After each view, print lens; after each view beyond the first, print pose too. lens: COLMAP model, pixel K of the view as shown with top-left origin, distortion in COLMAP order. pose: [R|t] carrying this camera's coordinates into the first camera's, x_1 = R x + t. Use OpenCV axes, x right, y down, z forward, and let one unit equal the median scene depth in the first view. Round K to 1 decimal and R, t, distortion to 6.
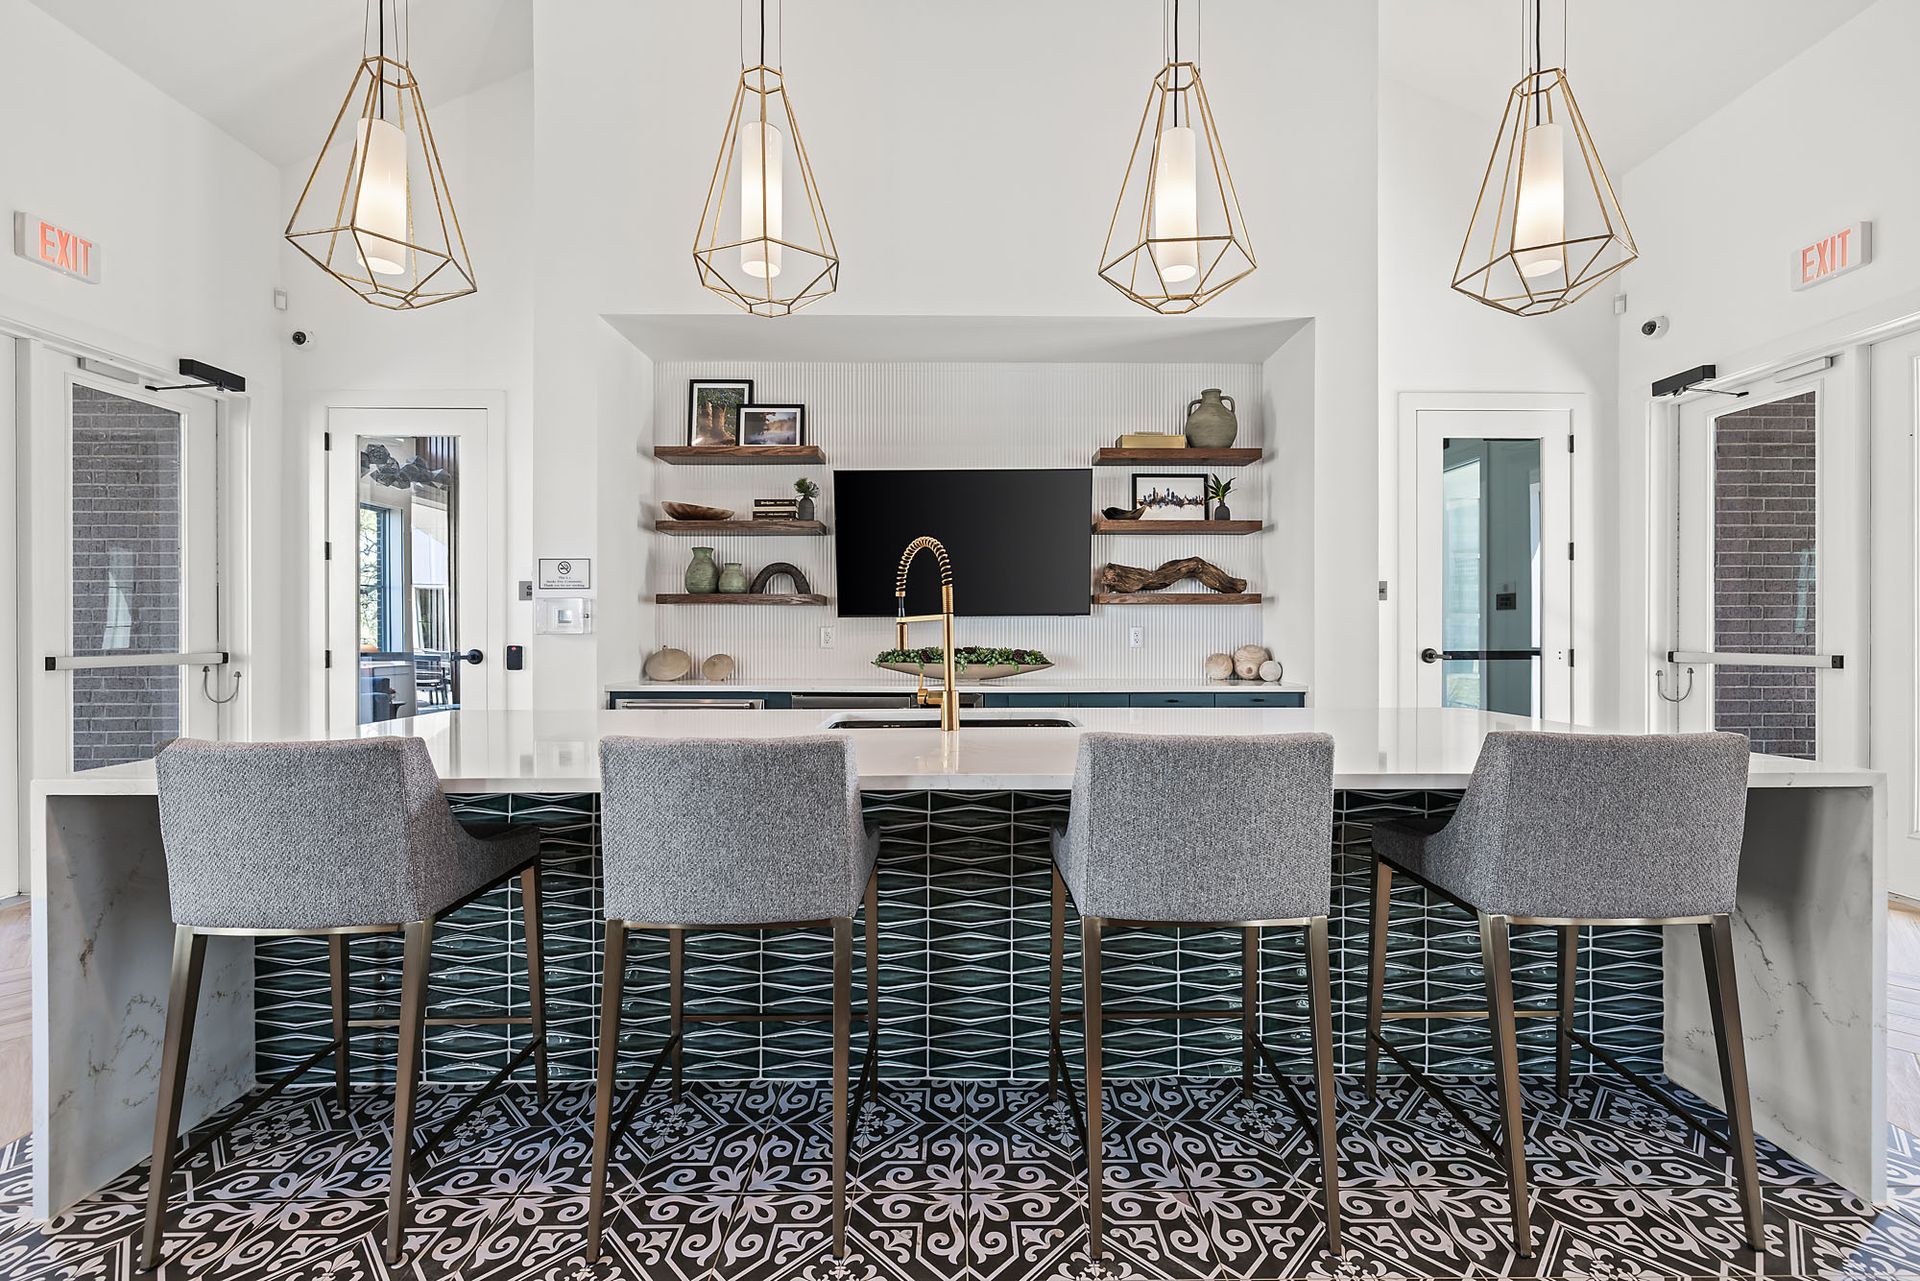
lens RADIAL K [[798.5, 0, 963.5], [0, 798.5, 646.8], [0, 0, 1]] dist [-0.011717, 0.010142]
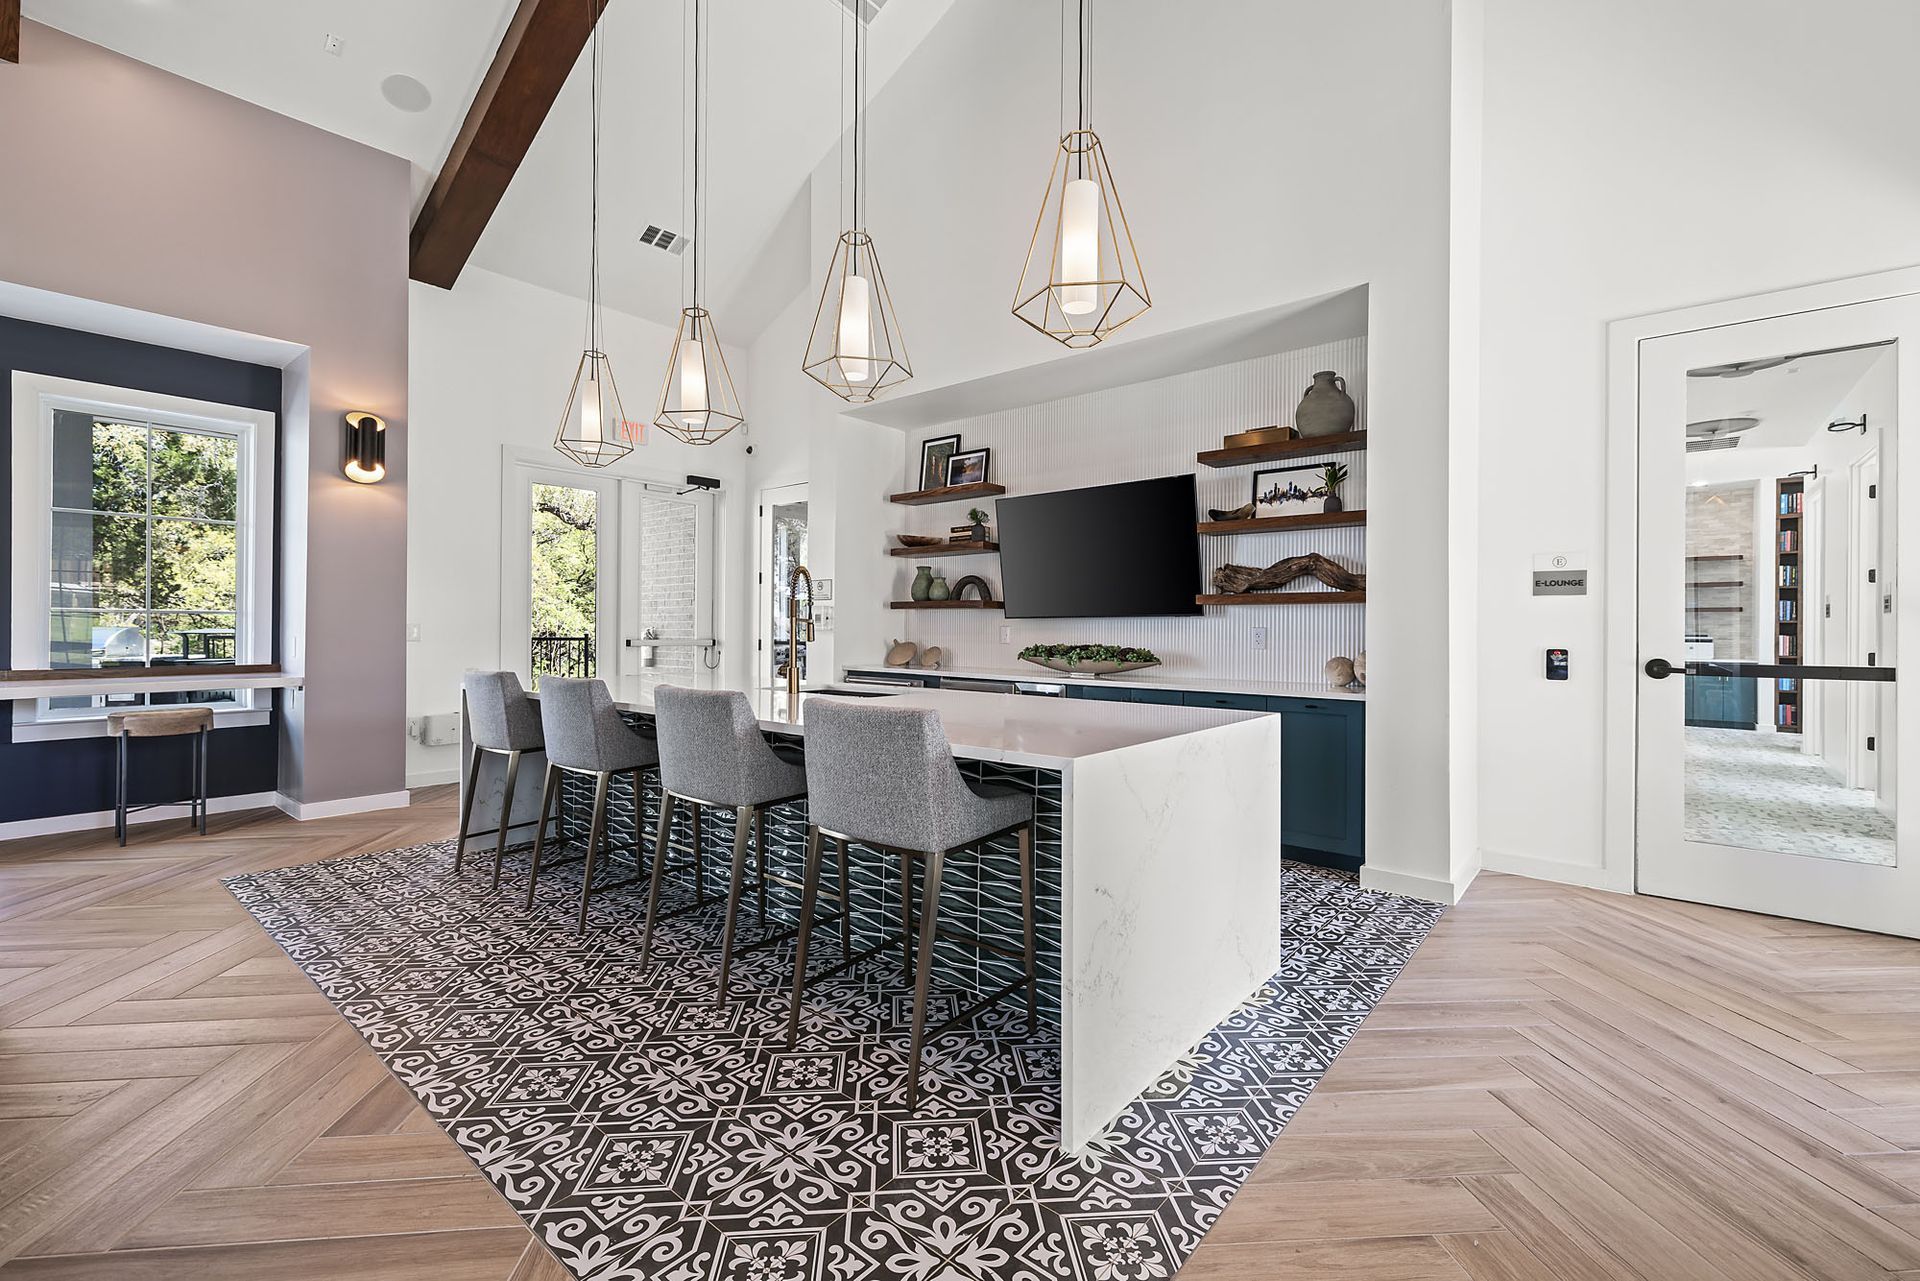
lens RADIAL K [[811.4, 0, 958.4], [0, 811.4, 624.9], [0, 0, 1]] dist [0.033321, 0.000171]
pose [[0.760684, 0.003002, -0.649115, 0.592902], [-0.020669, 0.999594, -0.019599, -0.000878], [0.648793, 0.028325, 0.760437, 0.006621]]
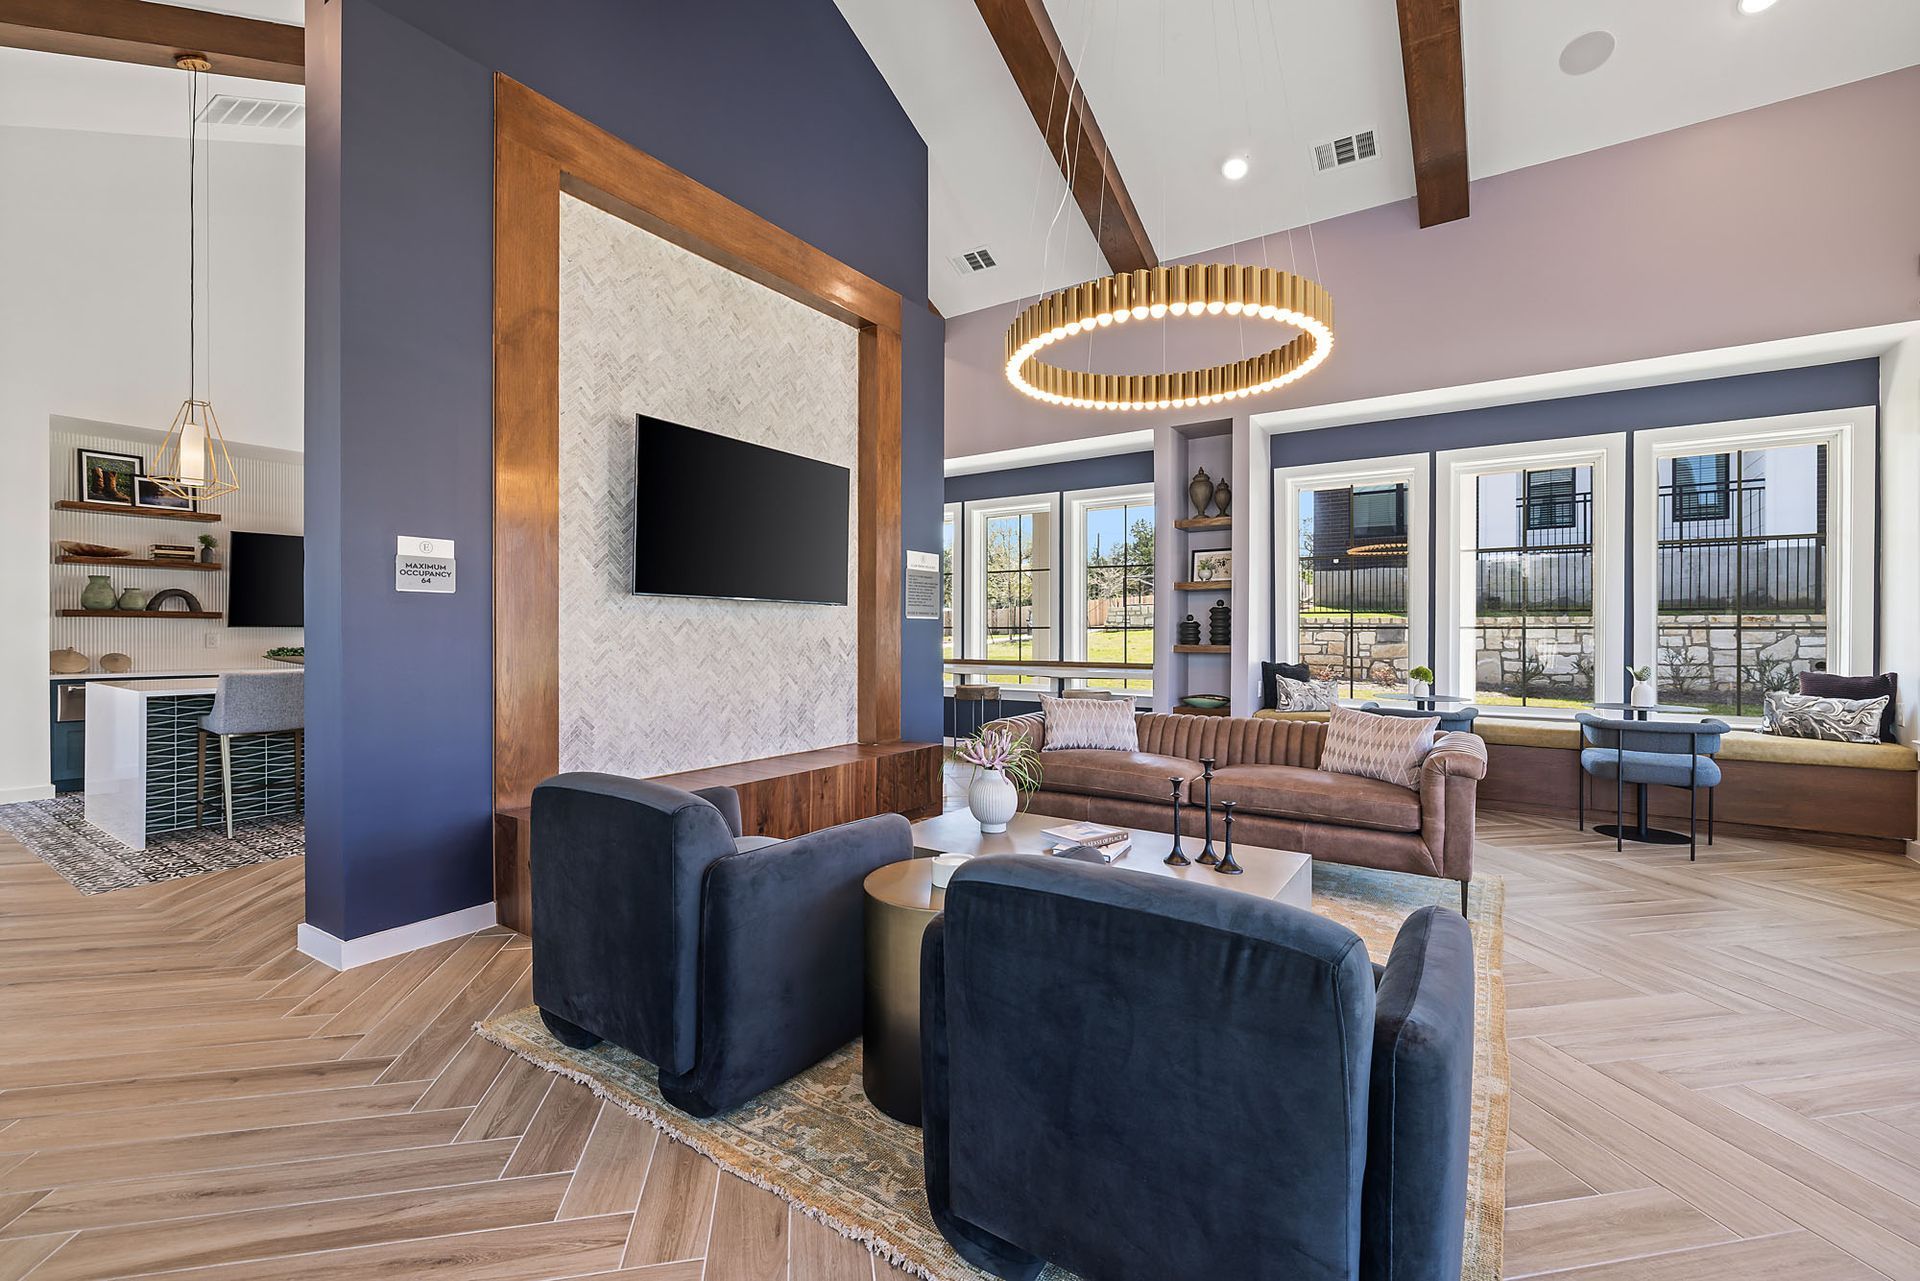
lens RADIAL K [[820.6, 0, 960.0], [0, 820.6, 640.5], [0, 0, 1]] dist [0.001715, 0.000540]
pose [[0.568114, -0.002180, 0.822947, -0.641309], [0.020236, 0.999731, -0.011321, 0.031419], [-0.822701, 0.023085, 0.568005, -0.990632]]
